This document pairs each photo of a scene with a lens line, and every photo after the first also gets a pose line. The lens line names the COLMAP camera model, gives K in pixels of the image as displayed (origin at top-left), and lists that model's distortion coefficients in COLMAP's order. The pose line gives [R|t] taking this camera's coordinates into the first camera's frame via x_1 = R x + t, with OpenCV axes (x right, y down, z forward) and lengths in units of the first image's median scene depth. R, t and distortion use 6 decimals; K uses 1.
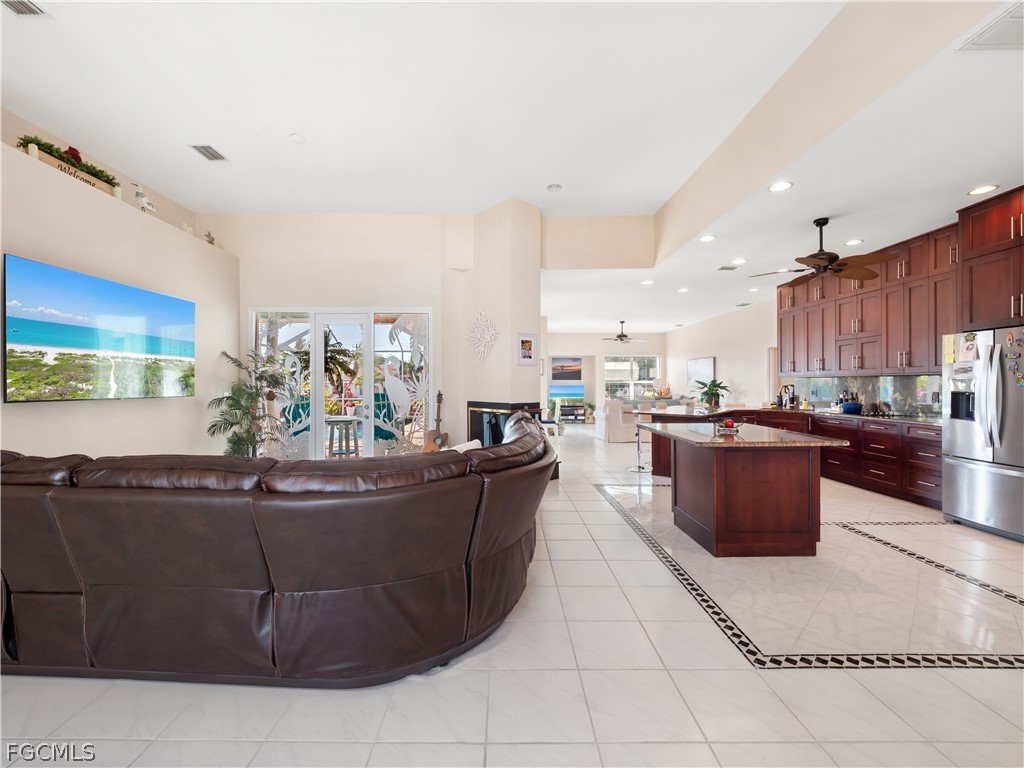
lens RADIAL K [[442.9, 0, 505.5], [0, 442.9, 385.9], [0, 0, 1]] dist [0.003532, -0.005334]
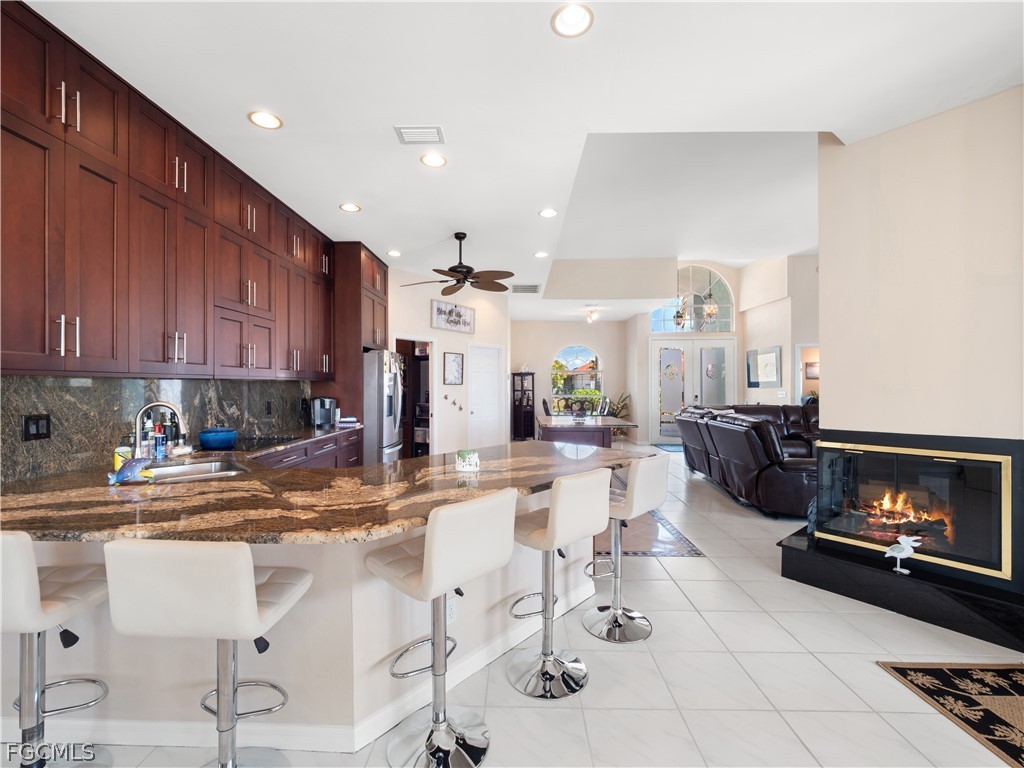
lens RADIAL K [[426.0, 0, 508.3], [0, 426.0, 385.4], [0, 0, 1]] dist [-0.026689, -0.000016]
pose [[-0.999424, 0.003818, 0.033706, 0.430646], [0.004049, 0.999969, 0.006776, -0.016722], [-0.033679, 0.006909, -0.999409, 1.528363]]
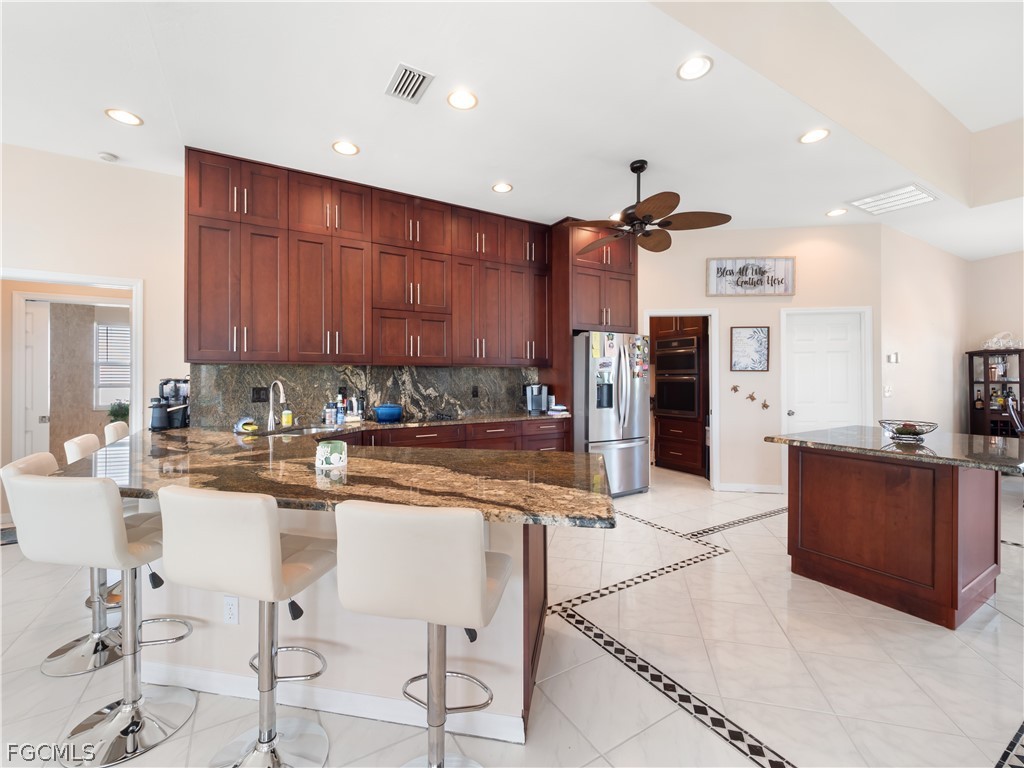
lens RADIAL K [[422.7, 0, 508.7], [0, 422.7, 376.8], [0, 0, 1]] dist [0.001759, -0.000031]
pose [[-0.493470, 0.003590, 0.869756, 0.140753], [0.006692, 0.999978, -0.000331, -0.003666], [-0.869737, 0.005657, -0.493483, 1.189094]]
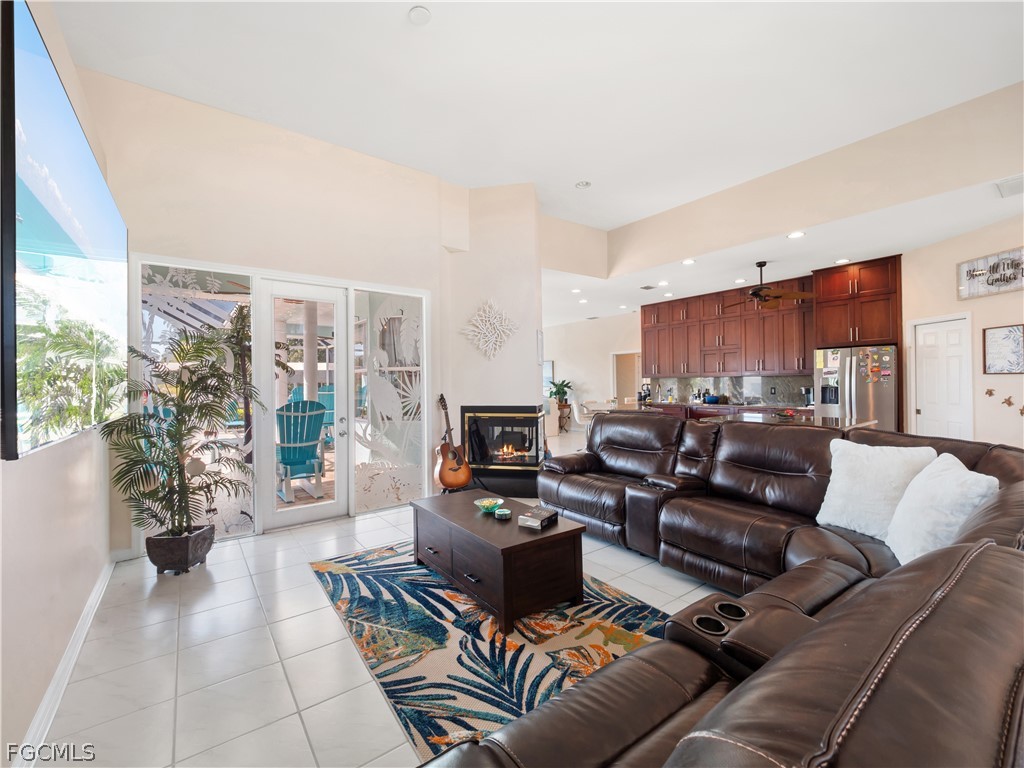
lens RADIAL K [[440.9, 0, 512.0], [0, 440.9, 384.0], [0, 0, 1]] dist [0.017660, -0.000317]
pose [[0.796322, -0.003642, 0.604861, -0.566317], [0.009662, 0.999931, -0.006700, 0.003425], [-0.604795, 0.011180, 0.796303, 0.282489]]
